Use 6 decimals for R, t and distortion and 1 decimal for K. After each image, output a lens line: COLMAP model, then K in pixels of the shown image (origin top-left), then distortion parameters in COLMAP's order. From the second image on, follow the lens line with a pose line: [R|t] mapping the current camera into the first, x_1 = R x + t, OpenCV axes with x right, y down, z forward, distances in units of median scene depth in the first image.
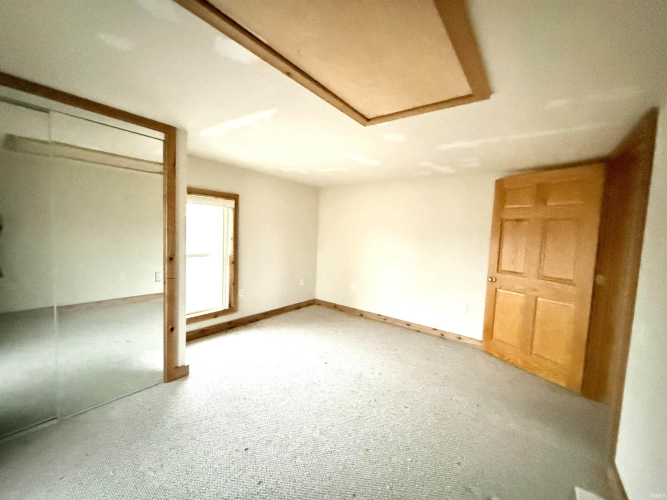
lens RADIAL K [[267.2, 0, 333.5], [0, 267.2, 250.0], [0, 0, 1]] dist [-0.000158, -0.000023]
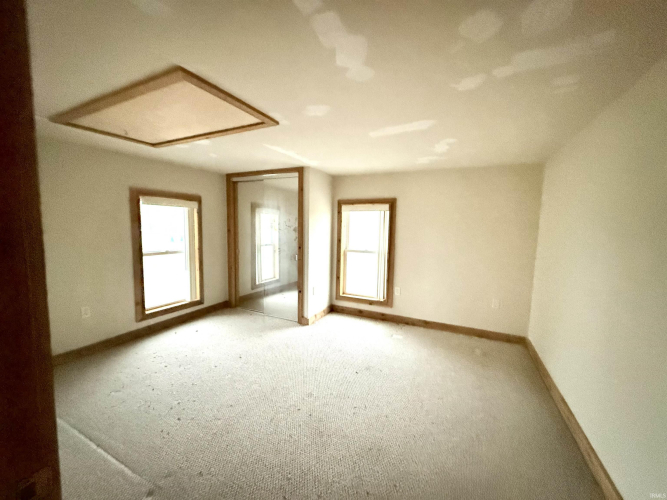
lens RADIAL K [[267.2, 0, 333.5], [0, 267.2, 250.0], [0, 0, 1]] dist [-0.000158, -0.000023]
pose [[0.186079, 0.040671, -0.981693, 0.686346], [-0.085395, 0.996031, 0.025079, -0.006083], [0.978817, 0.079165, 0.188813, 0.592834]]
